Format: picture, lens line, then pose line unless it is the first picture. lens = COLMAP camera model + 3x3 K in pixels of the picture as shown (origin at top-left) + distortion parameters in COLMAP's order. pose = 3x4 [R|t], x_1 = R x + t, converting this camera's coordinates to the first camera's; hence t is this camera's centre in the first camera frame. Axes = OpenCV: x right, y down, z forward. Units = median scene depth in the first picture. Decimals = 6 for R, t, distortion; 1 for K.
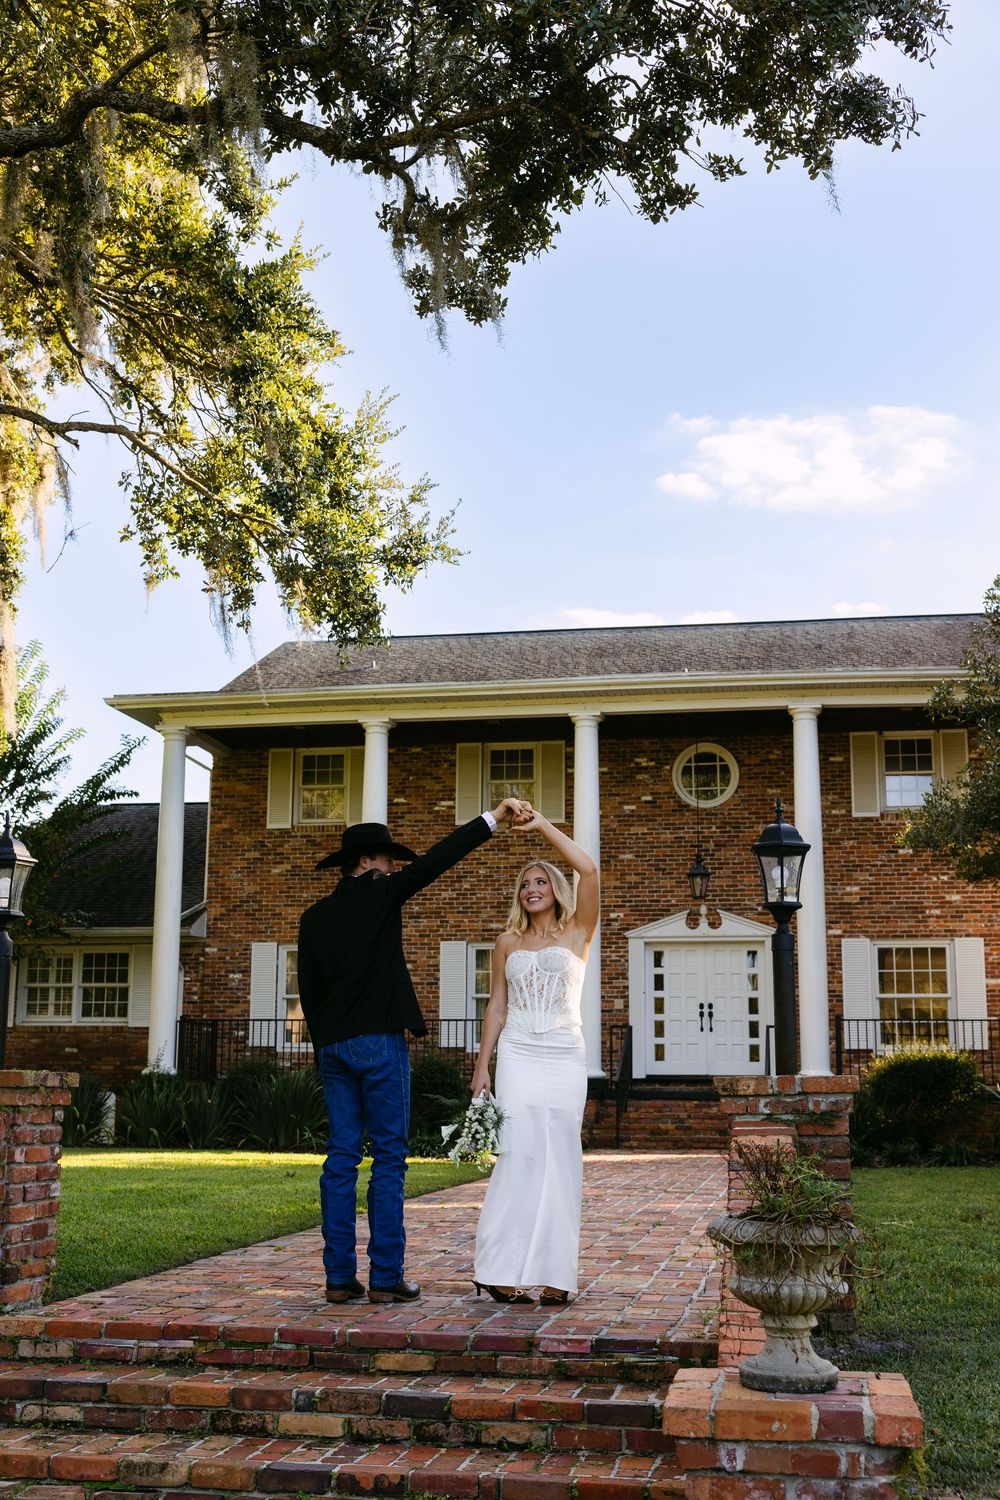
lens RADIAL K [[1780.6, 0, 500.0], [0, 1780.6, 750.0], [0, 0, 1]] dist [0.002323, -0.012779]
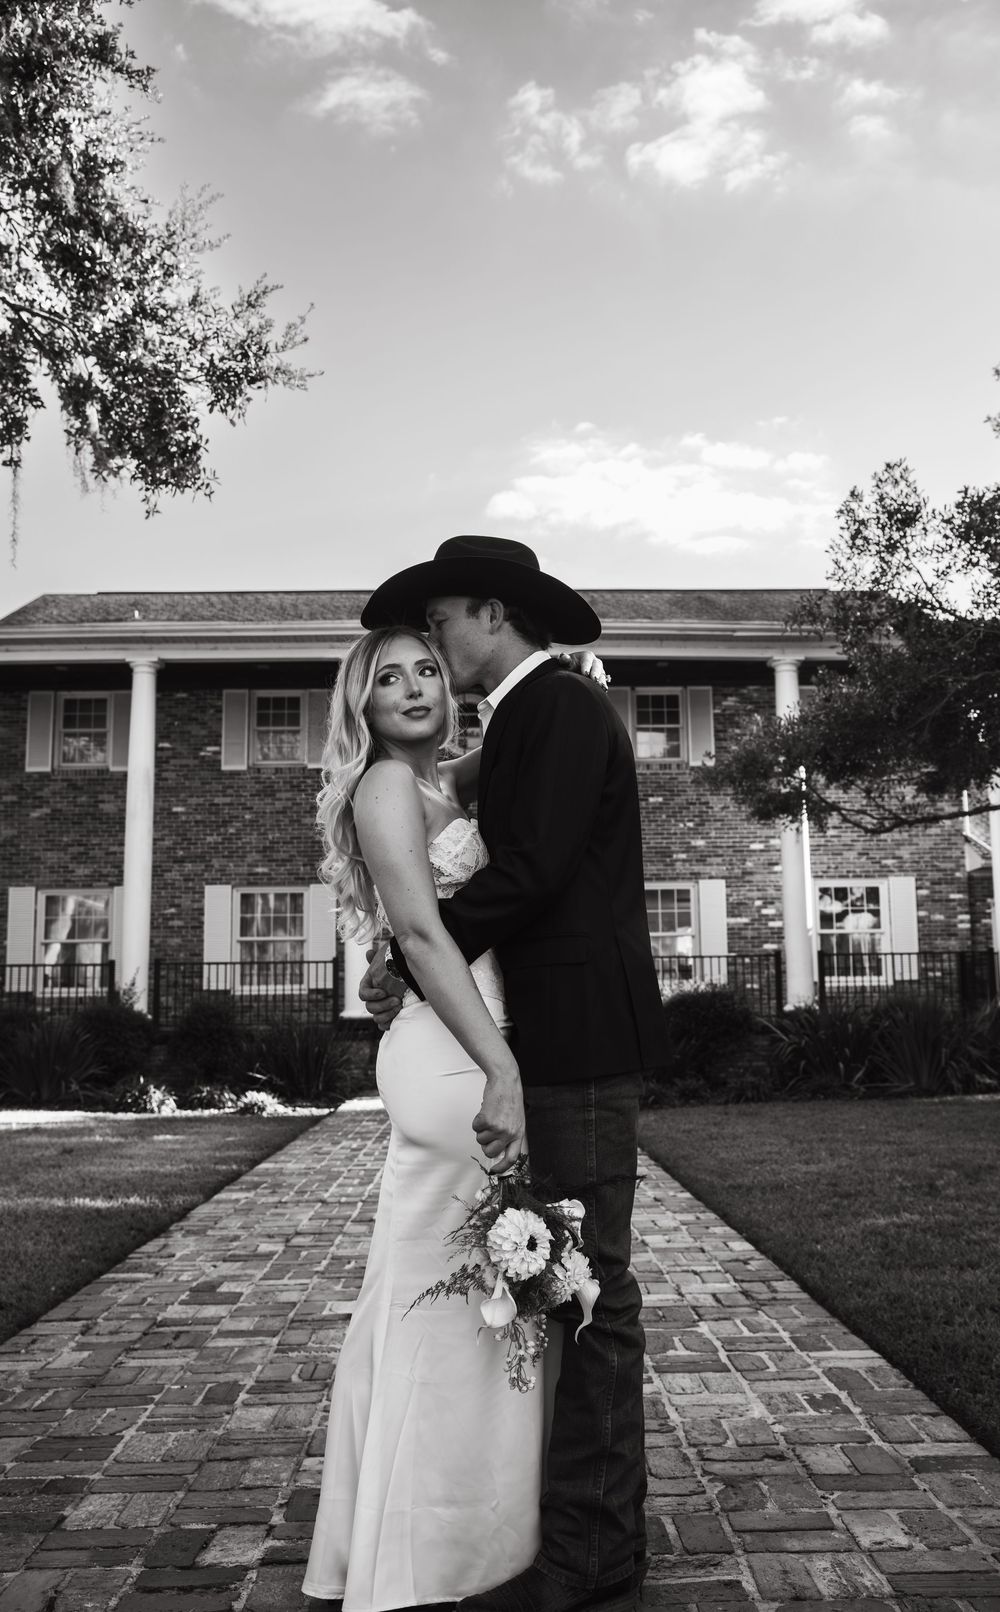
lens RADIAL K [[1522.5, 0, 600.8], [0, 1522.5, 781.0], [0, 0, 1]] dist [-0.102996, 0.177732]
pose [[0.971432, 0.011824, 0.237025, -0.019930], [-0.020197, 0.999254, 0.032929, 0.016100], [-0.236459, -0.036775, 0.970945, 0.120429]]
